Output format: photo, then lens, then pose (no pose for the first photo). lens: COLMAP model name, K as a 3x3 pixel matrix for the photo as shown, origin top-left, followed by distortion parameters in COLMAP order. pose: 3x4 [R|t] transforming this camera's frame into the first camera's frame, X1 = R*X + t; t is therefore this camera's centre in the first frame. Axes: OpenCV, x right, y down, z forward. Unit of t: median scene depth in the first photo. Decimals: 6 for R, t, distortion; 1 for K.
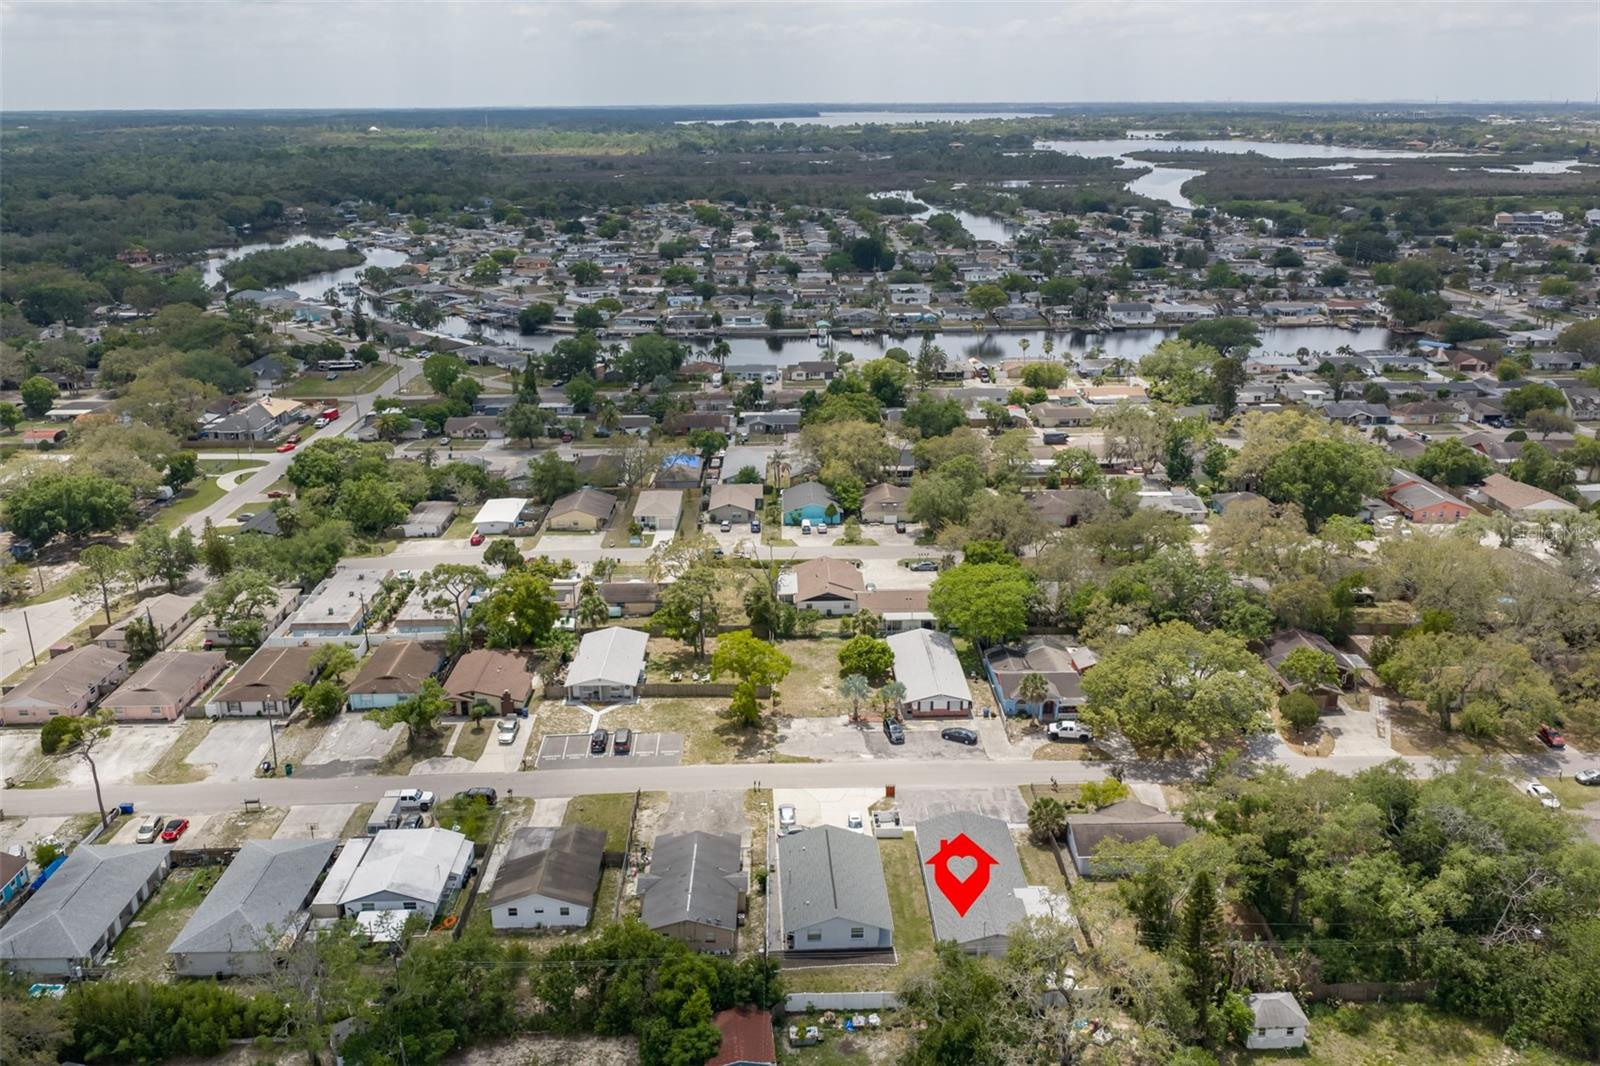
lens RADIAL K [[1319.9, 0, 803.1], [0, 1319.9, 539.0], [0, 0, 1]] dist [0.028519, -0.052422]
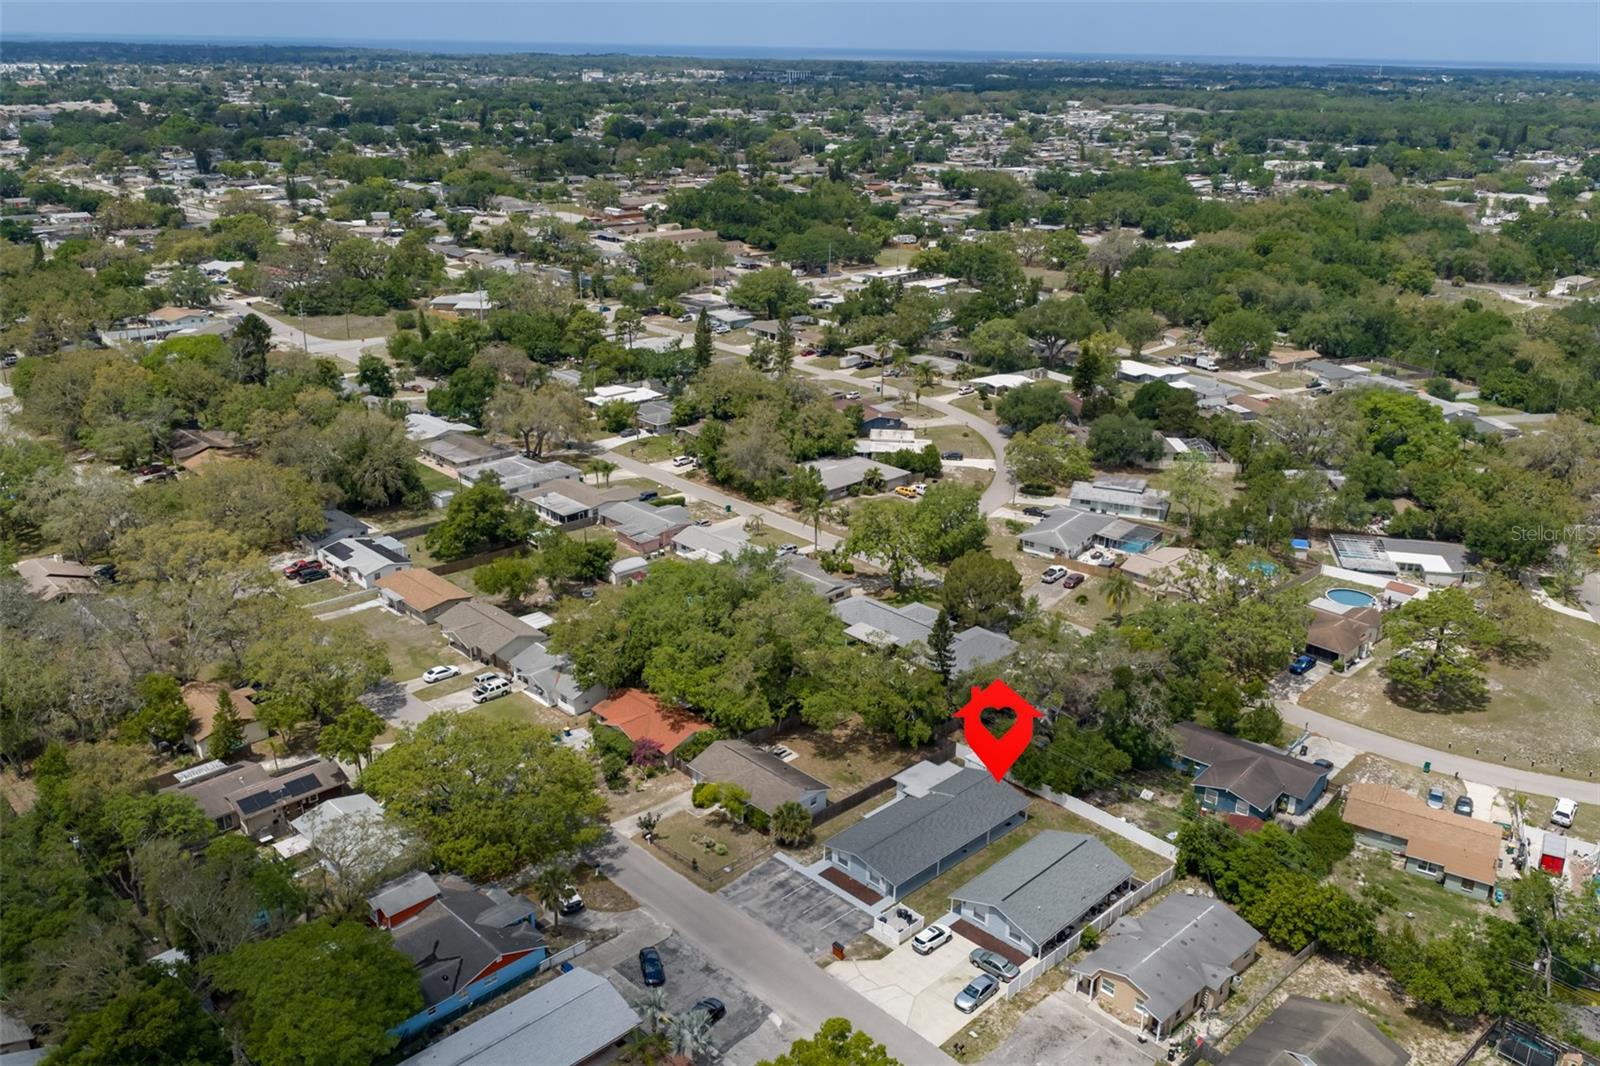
lens RADIAL K [[1319.9, 0, 803.1], [0, 1319.9, 539.0], [0, 0, 1]] dist [0.028519, -0.052422]
pose [[-0.684266, -0.262836, 0.680218, -0.235619], [0.216091, 0.817809, 0.533379, -0.261808], [-0.696480, 0.511962, -0.502802, 0.776965]]
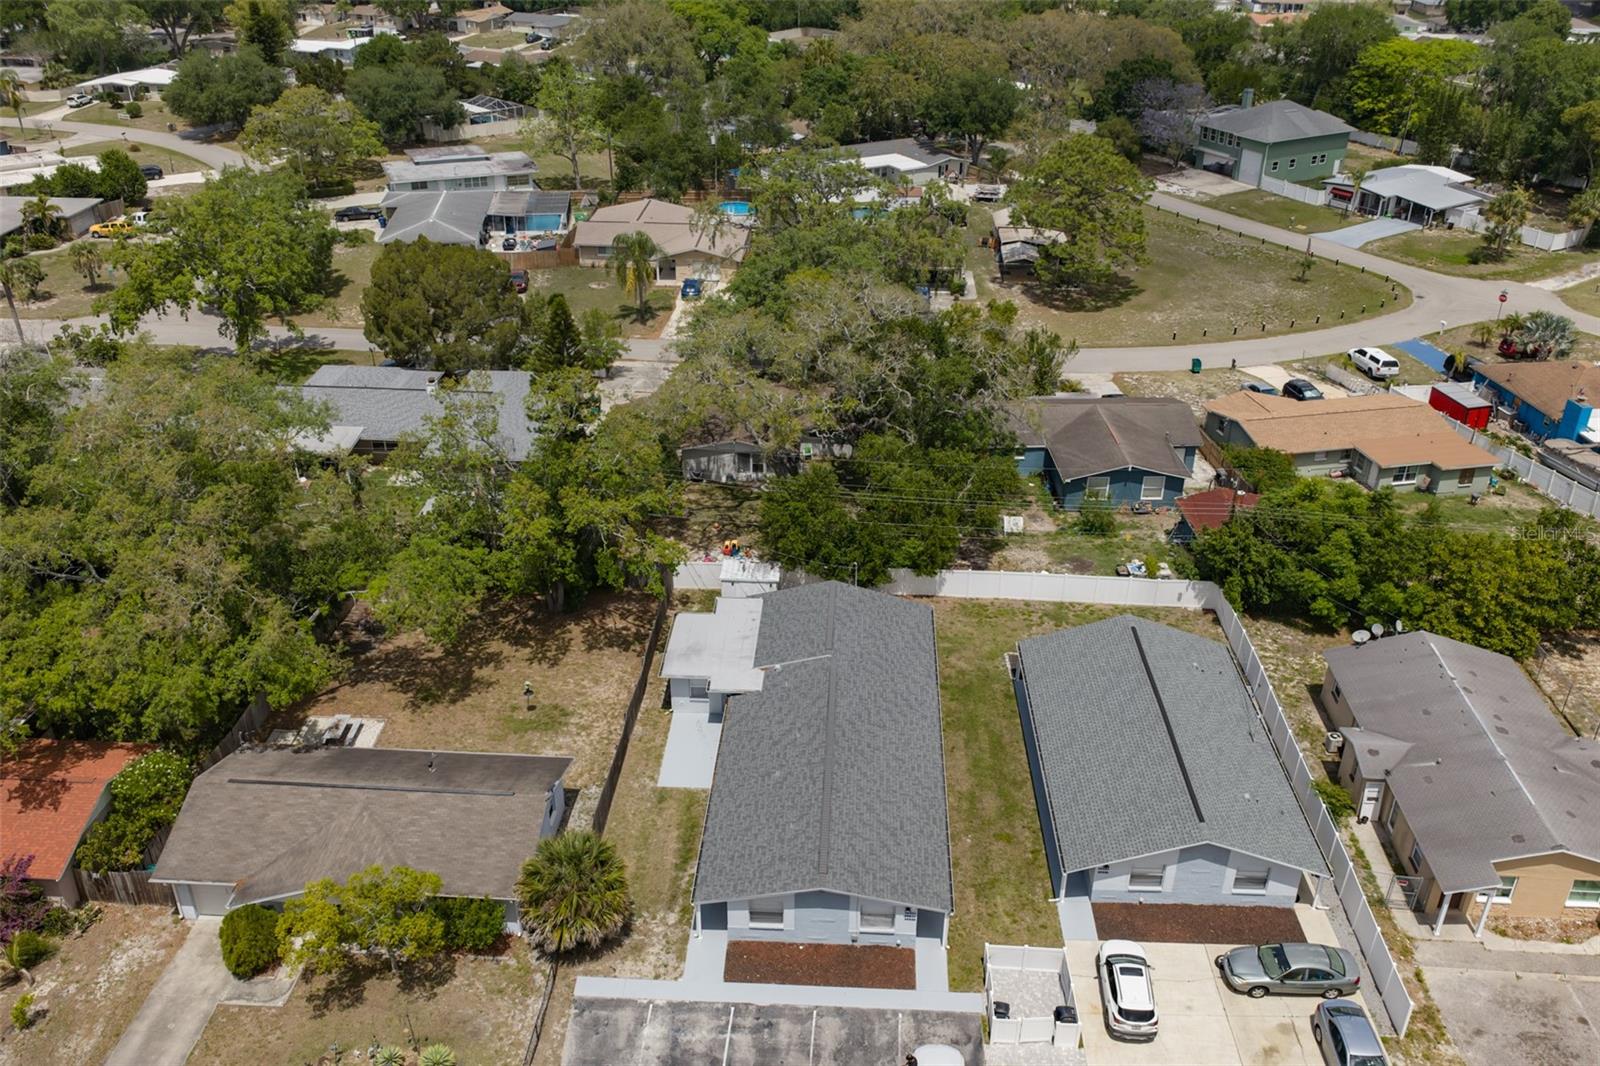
lens RADIAL K [[1319.9, 0, 803.1], [0, 1319.9, 539.0], [0, 0, 1]] dist [0.028519, -0.052422]
pose [[-0.997025, -0.038065, 0.067024, 0.059077], [0.022969, 0.683320, 0.729757, -0.059973], [-0.073577, 0.729126, -0.680413, 0.662308]]
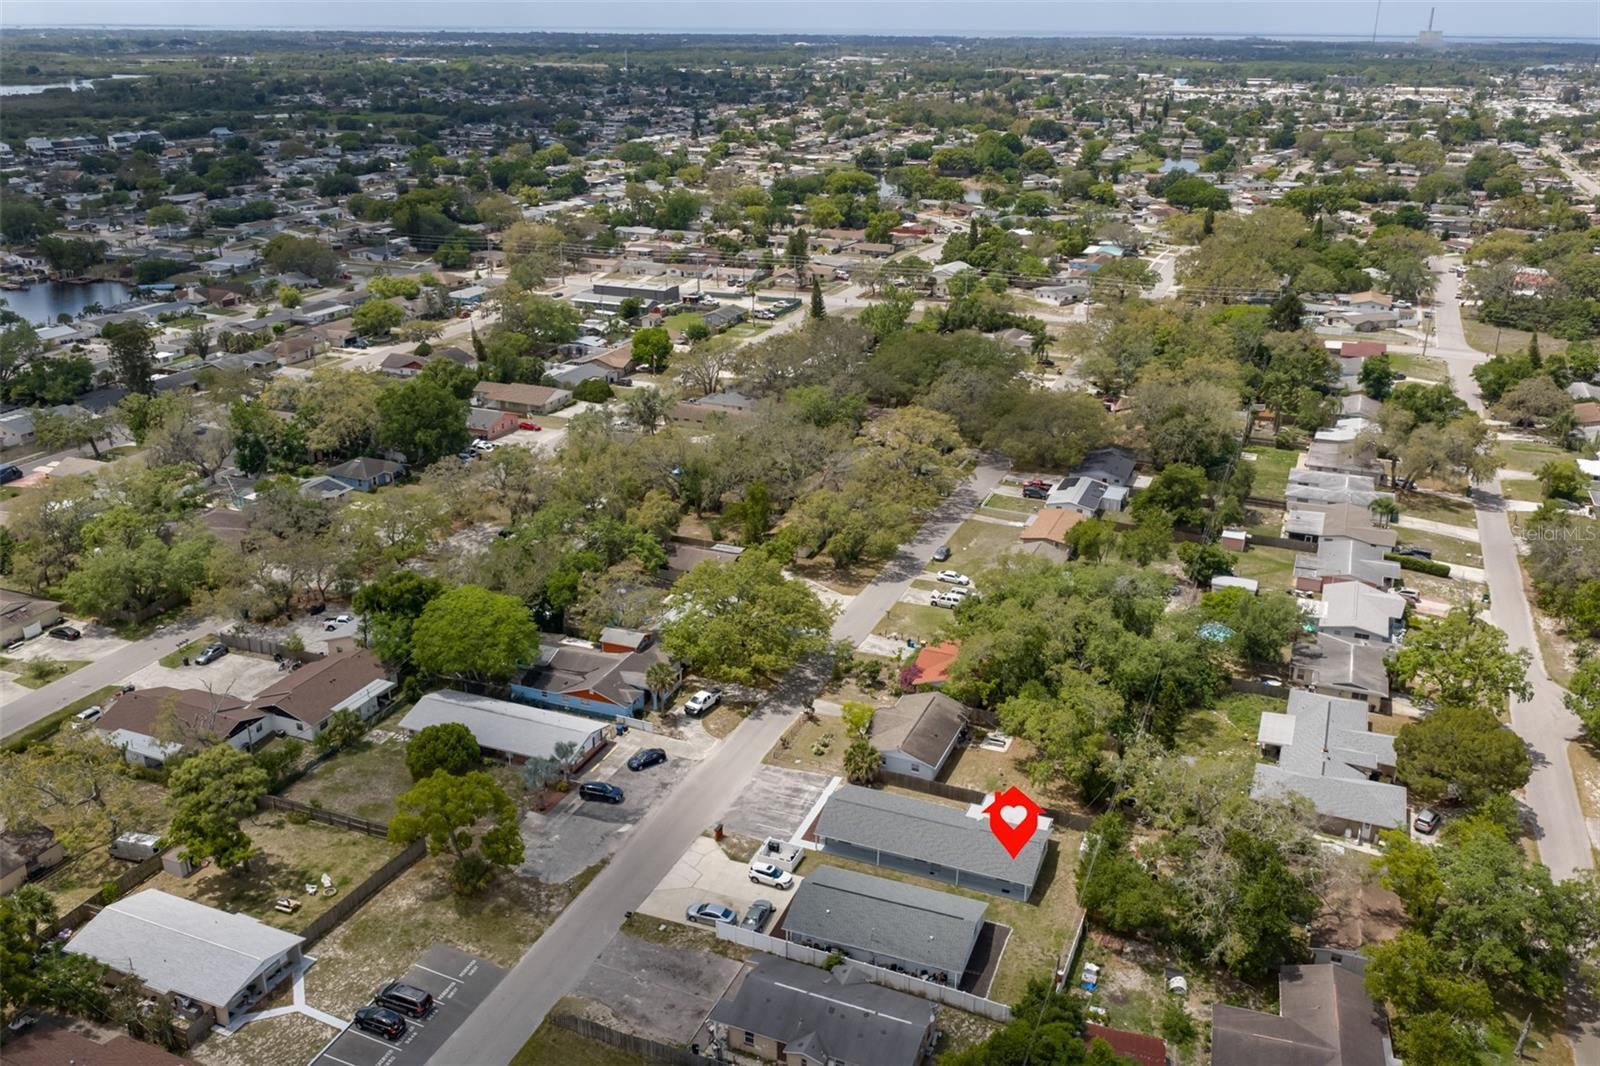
lens RADIAL K [[1319.9, 0, 803.1], [0, 1319.9, 539.0], [0, 0, 1]] dist [0.028519, -0.052422]
pose [[0.398866, -0.325062, 0.857462, -0.364081], [0.279819, 0.933611, 0.223767, -0.104663], [-0.873274, 0.150681, 0.463344, 0.311300]]
